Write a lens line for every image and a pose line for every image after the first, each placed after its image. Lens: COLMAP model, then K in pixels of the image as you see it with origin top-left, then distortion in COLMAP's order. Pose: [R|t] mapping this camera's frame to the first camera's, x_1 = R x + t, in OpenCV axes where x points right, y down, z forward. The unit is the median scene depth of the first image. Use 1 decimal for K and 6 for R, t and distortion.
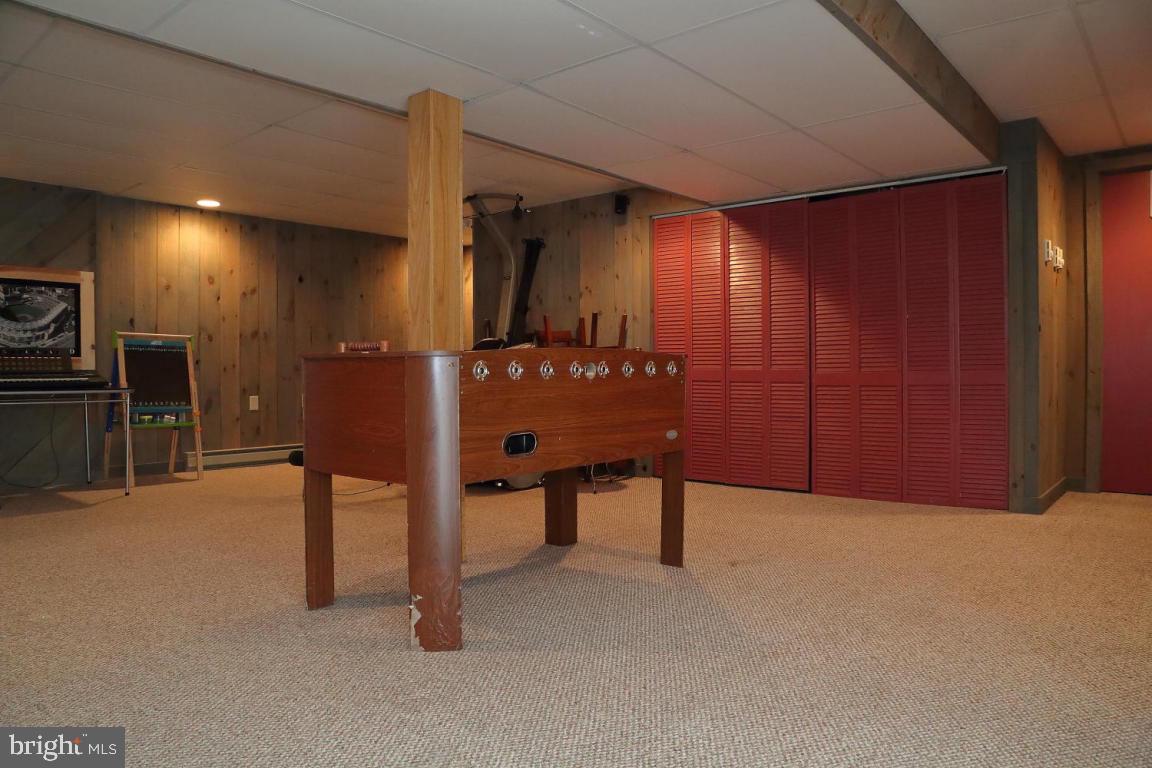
lens RADIAL K [[791.4, 0, 577.5], [0, 791.4, 383.7], [0, 0, 1]] dist [-0.116602, 0.062288]
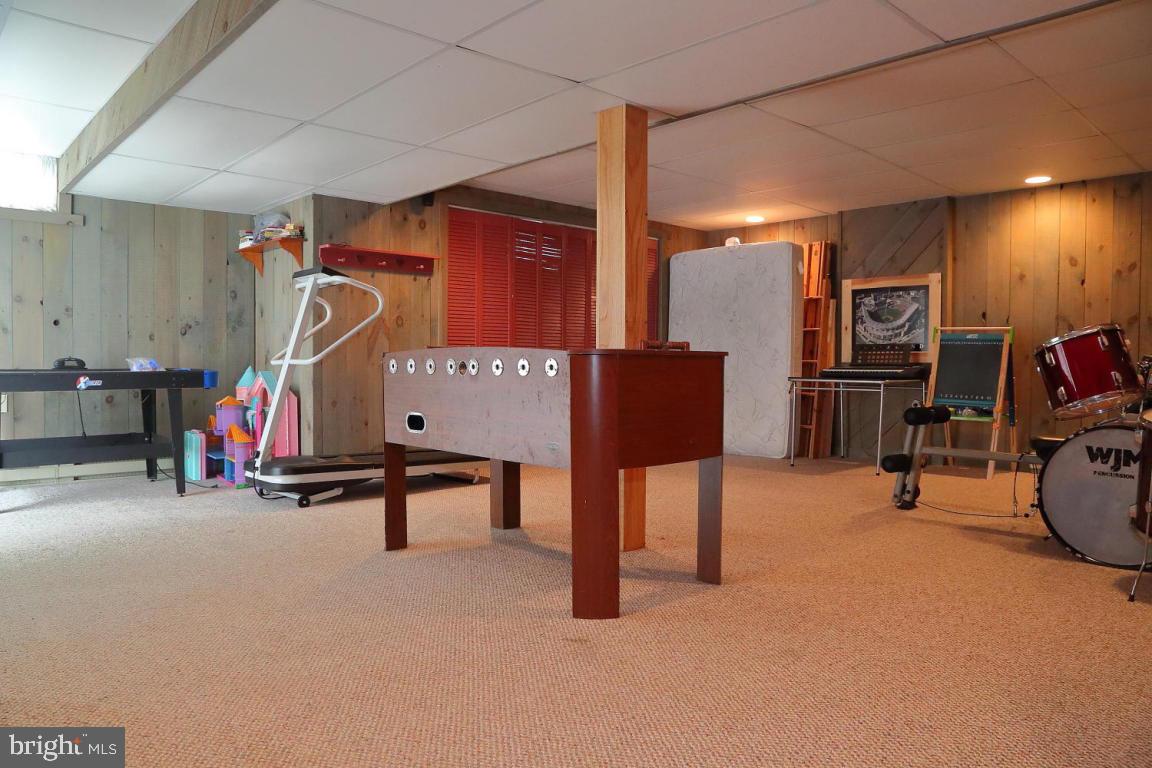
lens RADIAL K [[791.4, 0, 576.5], [0, 791.4, 383.0], [0, 0, 1]] dist [-0.116602, 0.062288]
pose [[-0.142347, 0.031973, -0.989300, 0.547977], [-0.019042, 0.999205, 0.035033, -0.018767], [0.989634, 0.023825, -0.141625, 0.665253]]
